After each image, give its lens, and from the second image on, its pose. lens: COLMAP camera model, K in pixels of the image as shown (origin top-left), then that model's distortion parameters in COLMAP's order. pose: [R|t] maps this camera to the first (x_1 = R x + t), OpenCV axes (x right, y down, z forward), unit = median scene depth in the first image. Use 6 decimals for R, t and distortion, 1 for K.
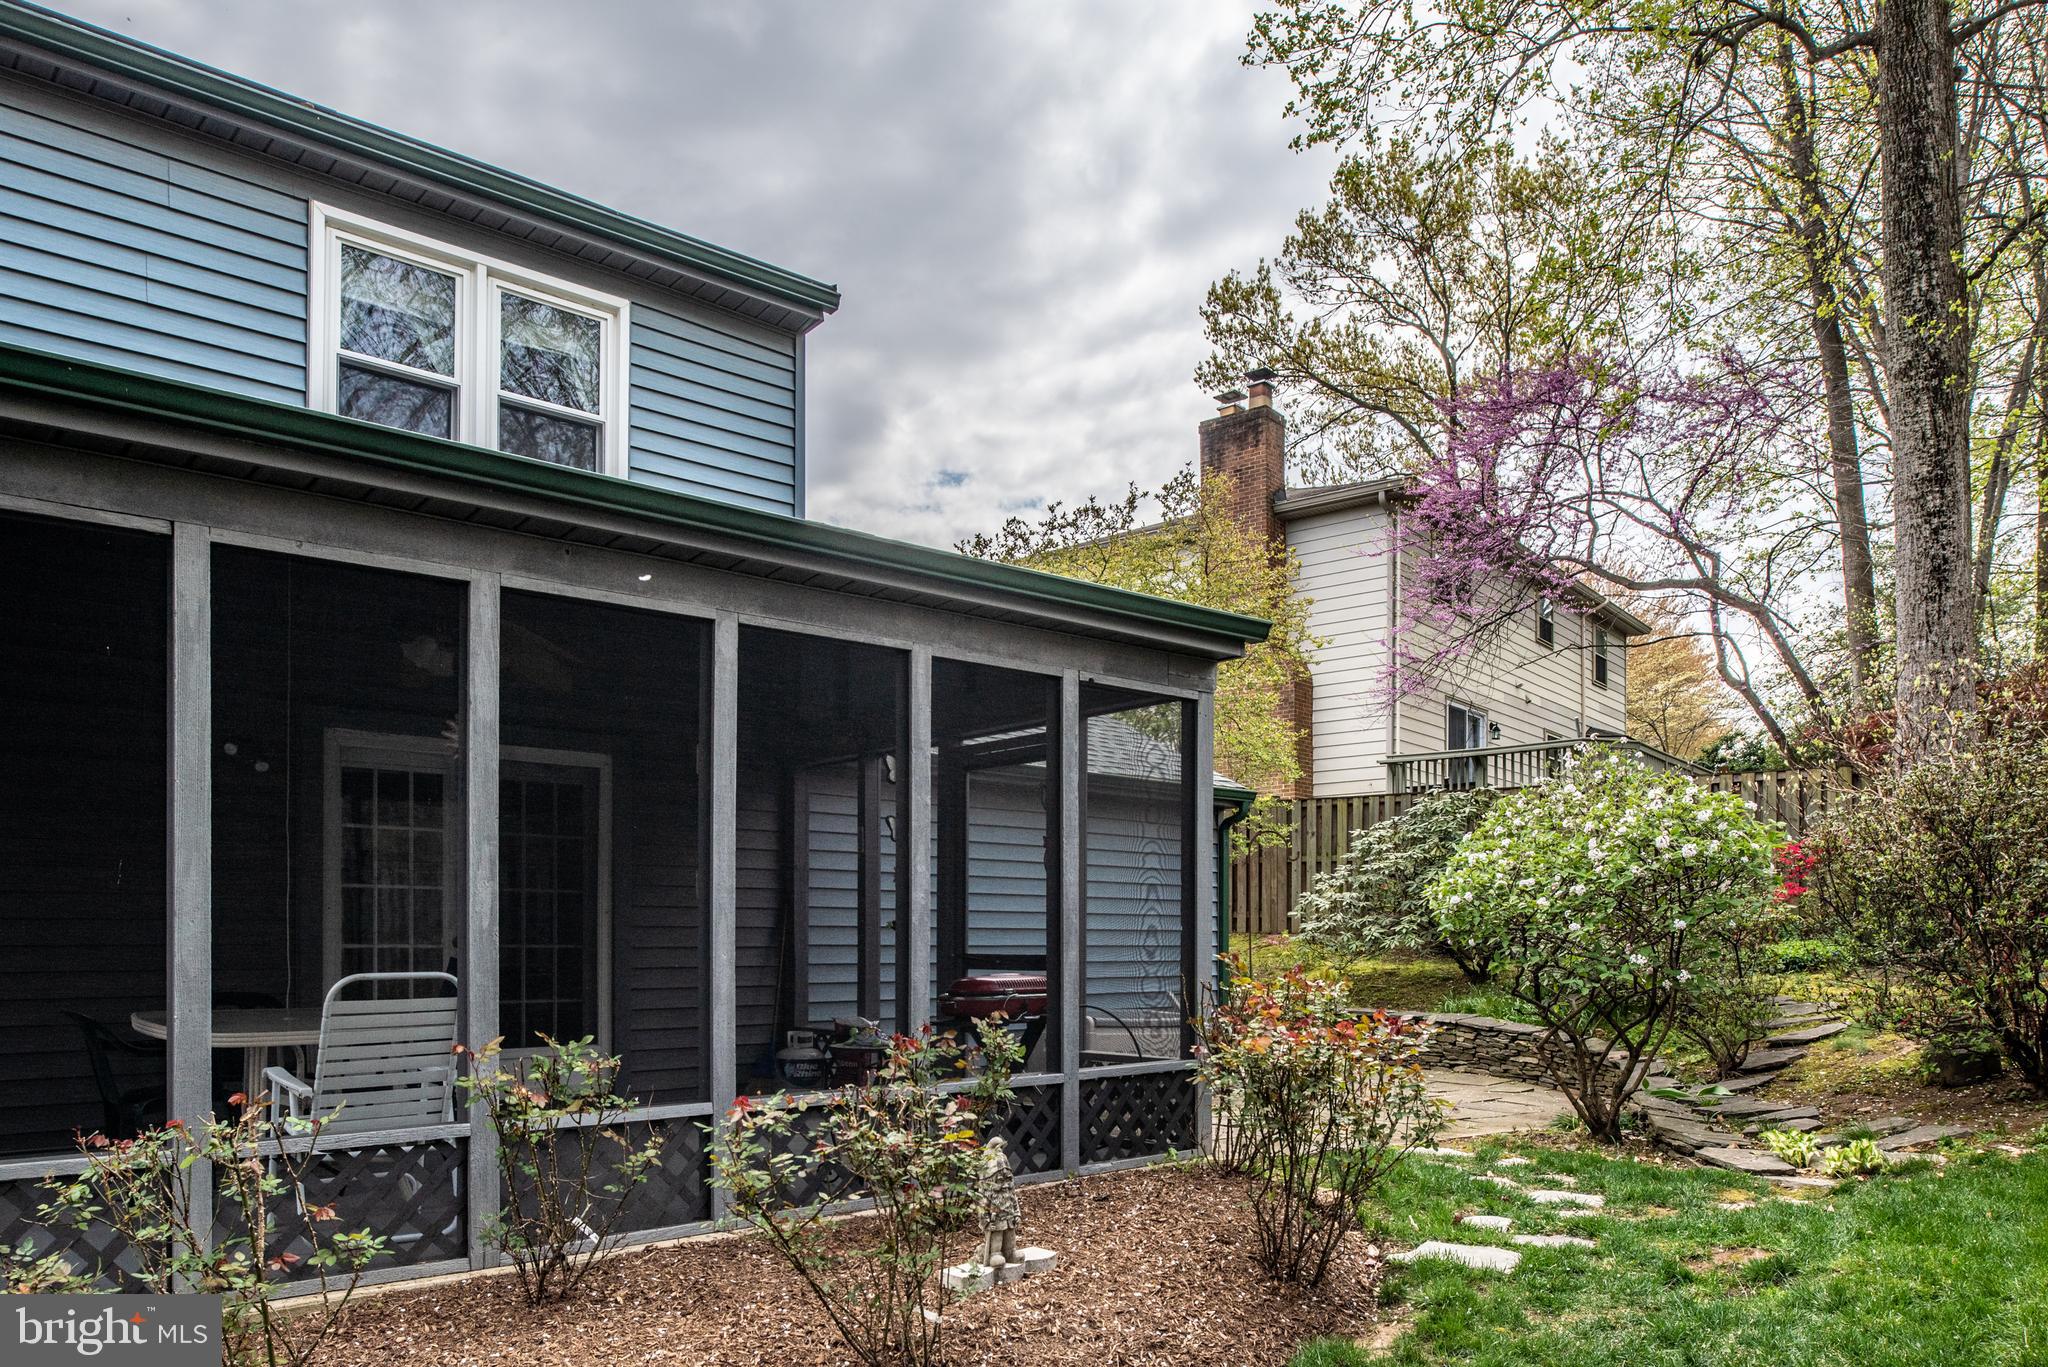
lens RADIAL K [[1431.9, 0, 1024.0], [0, 1431.9, 683.5], [0, 0, 1]] dist [-0.047734, -0.001853]
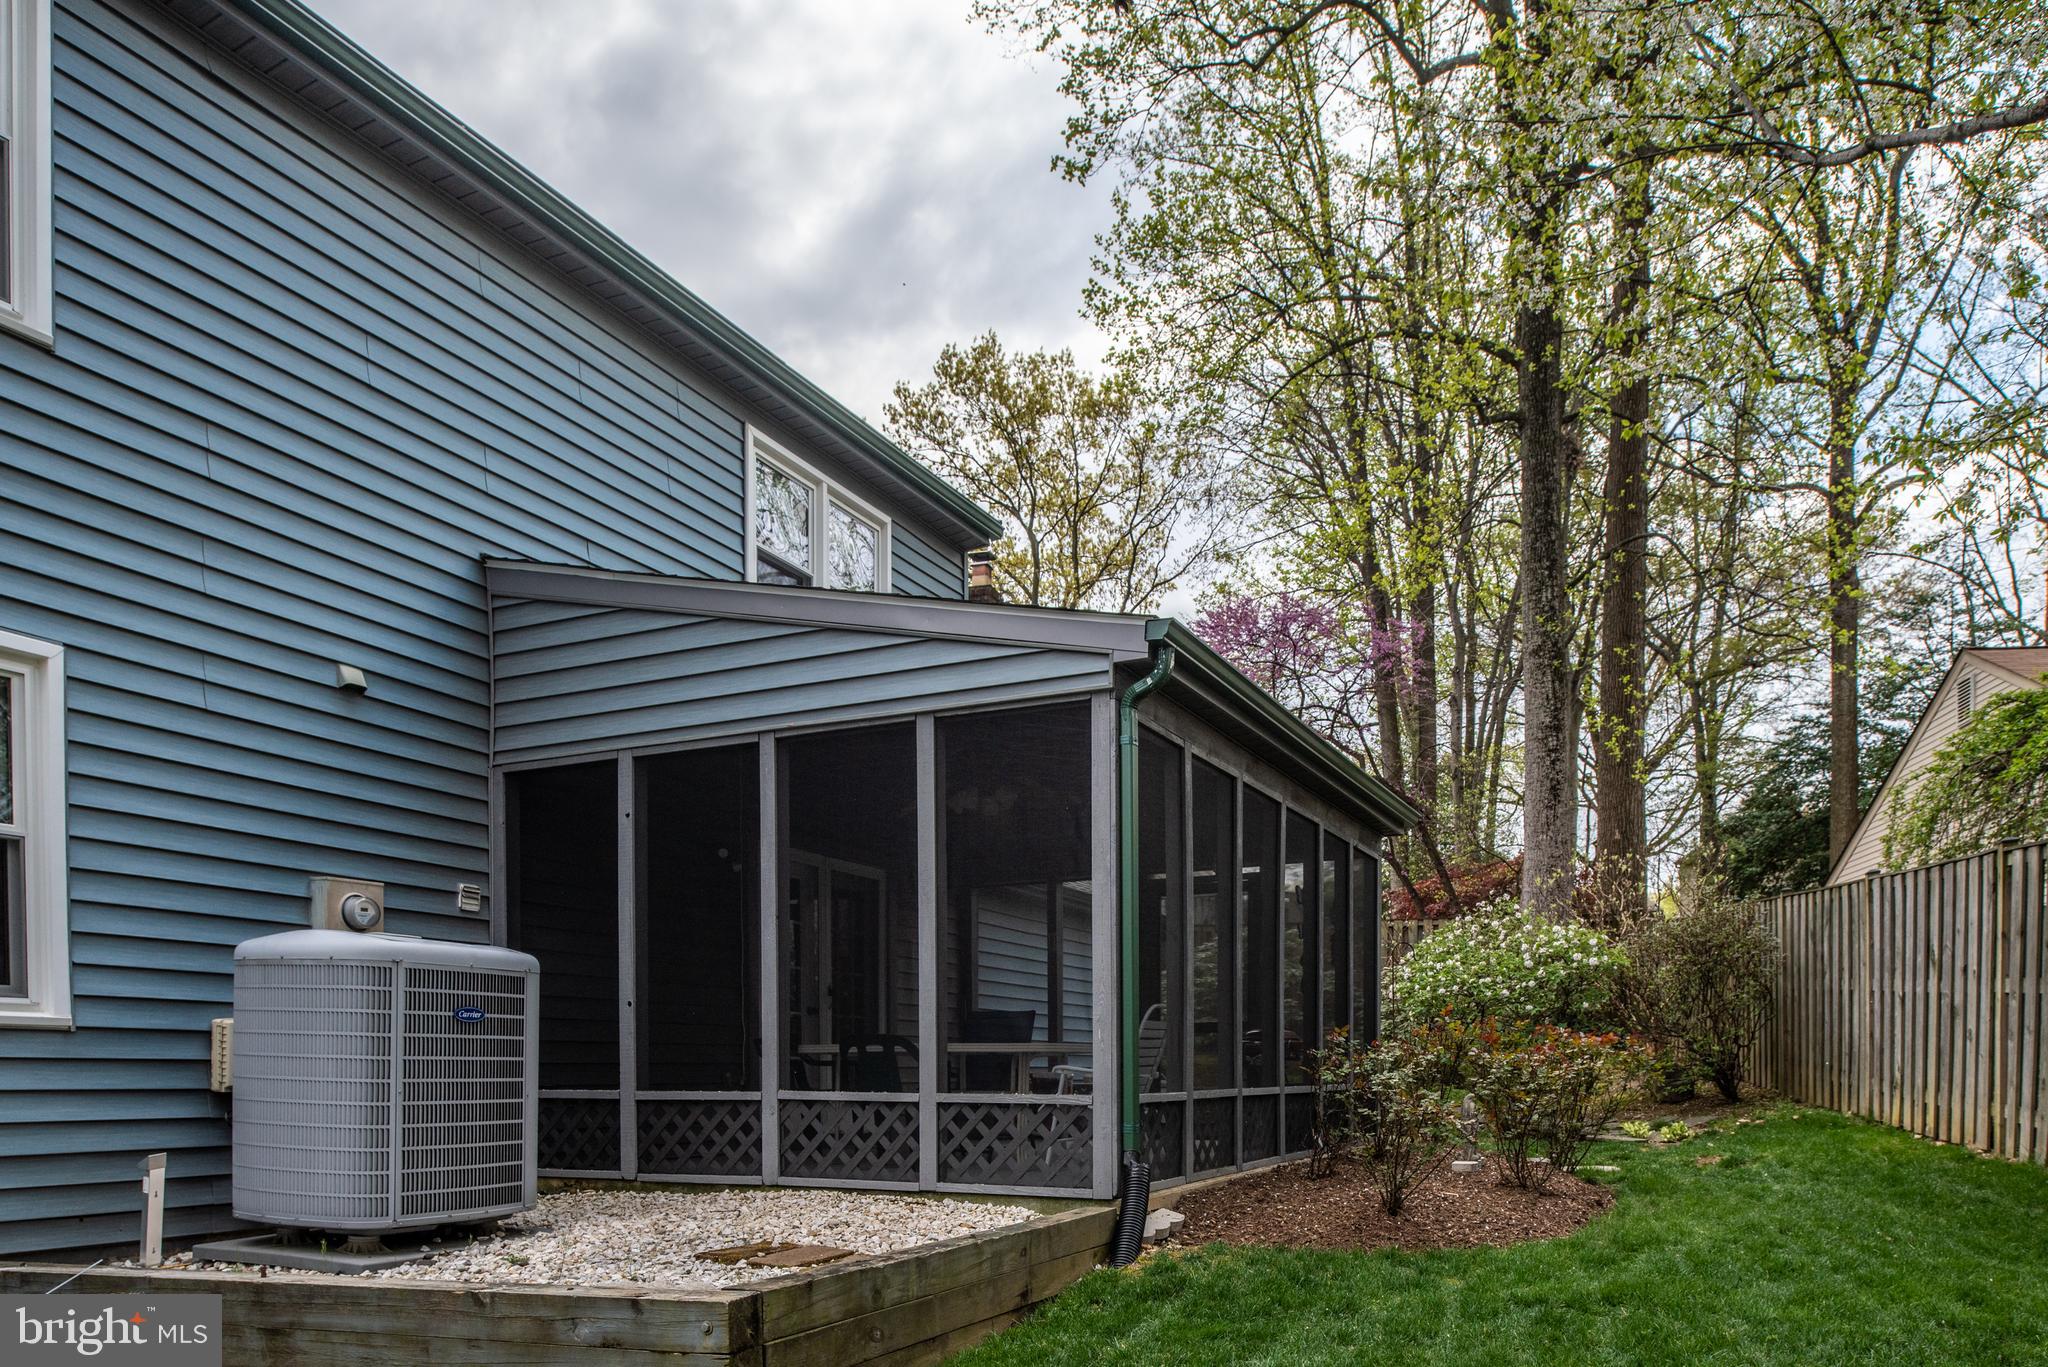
lens RADIAL K [[1394.8, 0, 1024.0], [0, 1394.8, 683.5], [0, 0, 1]] dist [-0.002298, -0.001550]
pose [[0.924665, 0.115340, 0.362893, -0.417400], [-0.085062, 0.991505, -0.098393, 0.002061], [-0.371159, 0.060112, 0.926622, -0.169640]]
